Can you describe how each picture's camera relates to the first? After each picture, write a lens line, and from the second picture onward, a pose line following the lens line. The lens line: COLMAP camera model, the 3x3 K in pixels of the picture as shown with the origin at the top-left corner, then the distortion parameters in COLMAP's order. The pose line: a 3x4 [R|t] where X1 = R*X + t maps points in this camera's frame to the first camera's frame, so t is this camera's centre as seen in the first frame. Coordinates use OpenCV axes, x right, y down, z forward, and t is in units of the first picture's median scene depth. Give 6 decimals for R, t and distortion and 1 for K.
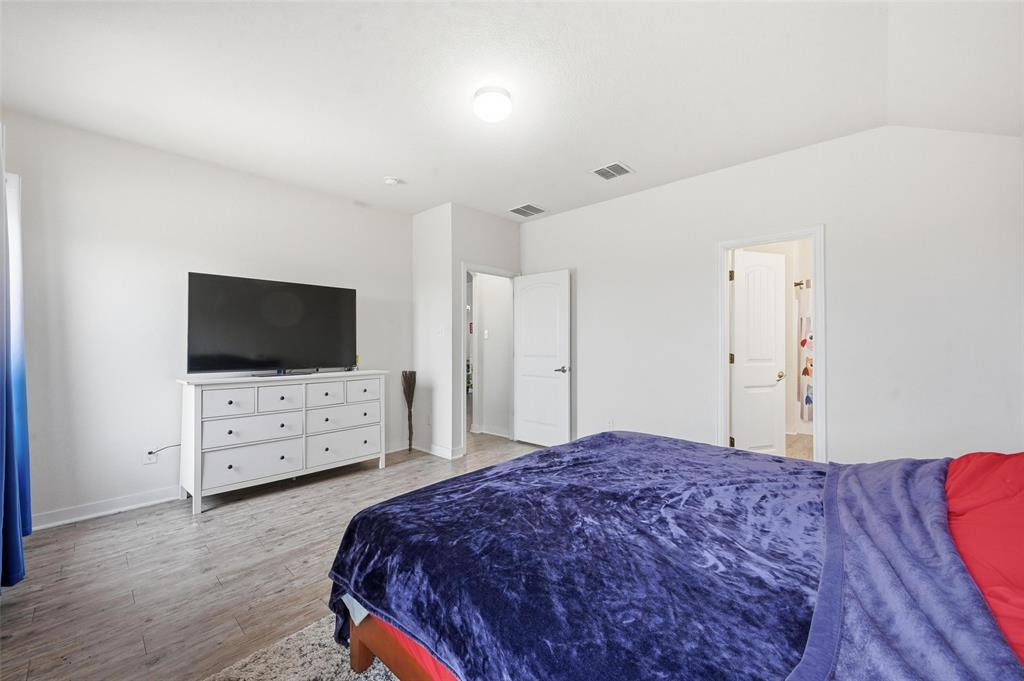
lens RADIAL K [[404.6, 0, 514.9], [0, 404.6, 342.0], [0, 0, 1]] dist [0.002438, 0.000361]
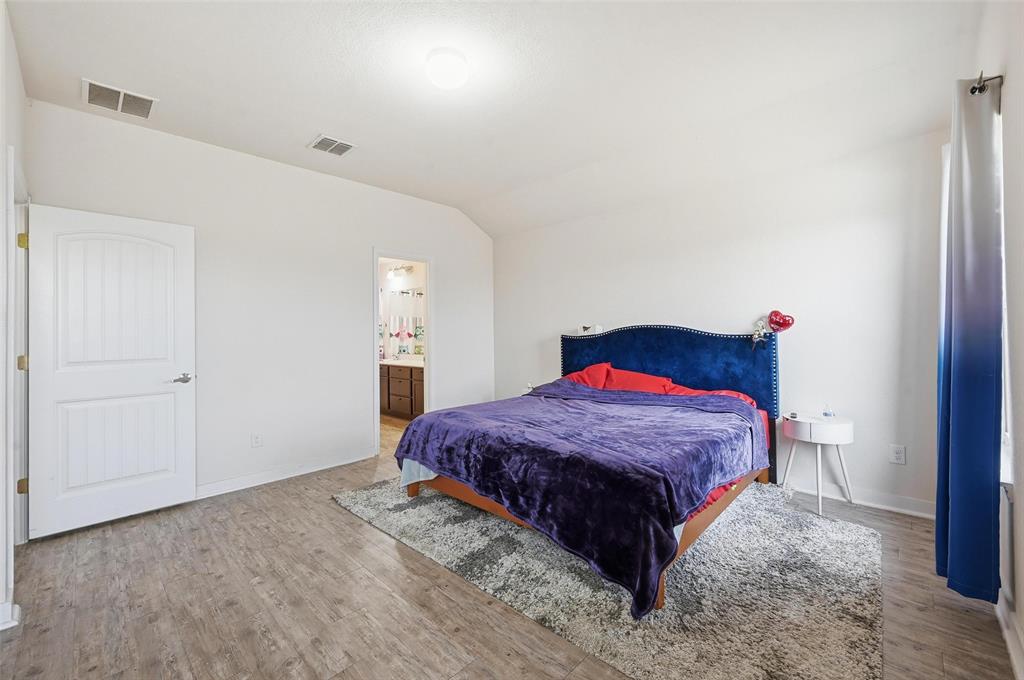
lens RADIAL K [[404.6, 0, 507.4], [0, 404.6, 331.1], [0, 0, 1]] dist [0.002438, 0.000361]
pose [[0.057209, 0.007857, 0.998331, -0.578764], [0.004248, 0.999958, -0.008114, -0.001475], [-0.998353, 0.004705, 0.057173, 0.513614]]
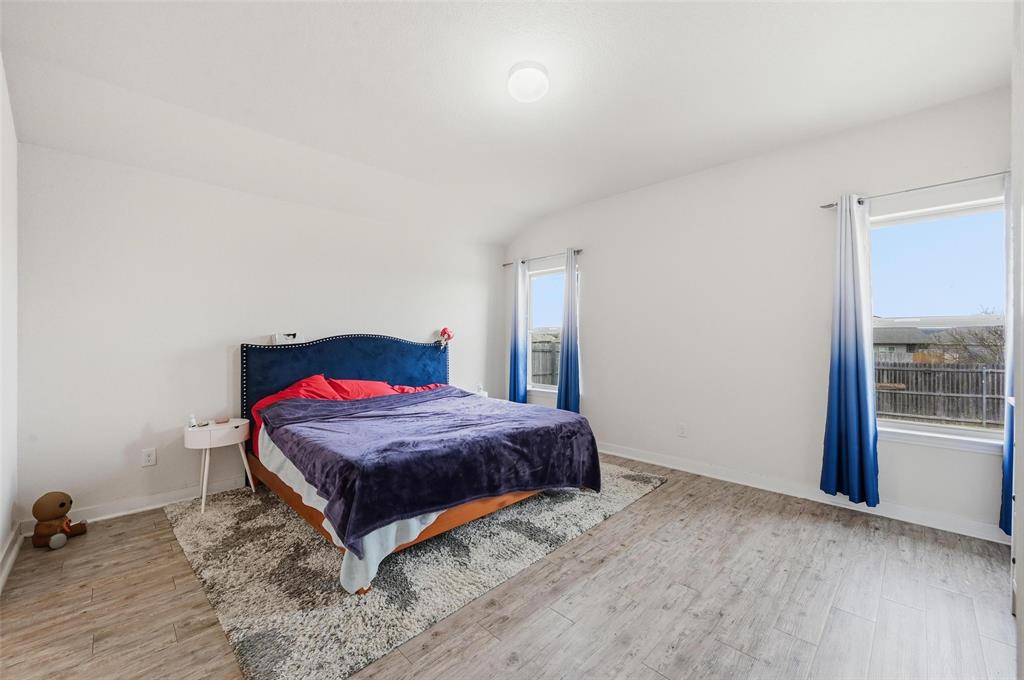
lens RADIAL K [[404.6, 0, 509.6], [0, 404.6, 341.6], [0, 0, 1]] dist [0.002438, 0.000361]
pose [[-0.995877, 0.011465, 0.089985, -0.061987], [0.010750, 0.999907, -0.008426, 0.009158], [-0.090074, -0.007424, -0.995907, 1.185808]]
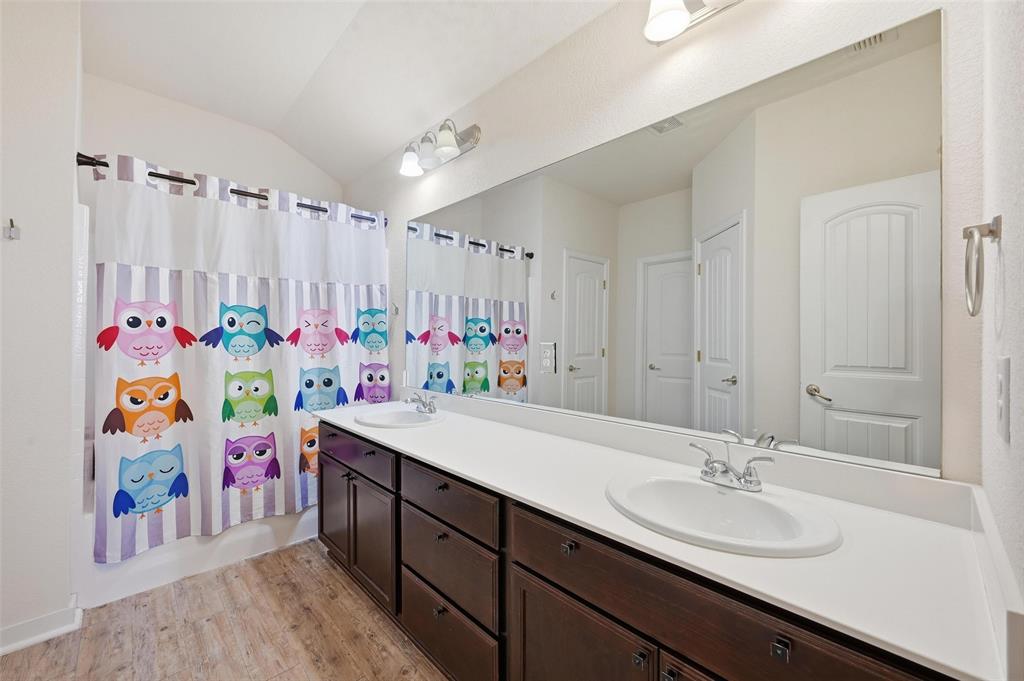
lens RADIAL K [[404.6, 0, 512.9], [0, 404.6, 338.0], [0, 0, 1]] dist [0.002438, 0.000361]
pose [[0.087978, 0.002547, 0.996119, 0.587409], [-0.006697, 0.999976, -0.001966, 0.001554], [-0.996100, -0.006498, 0.087993, 0.920809]]
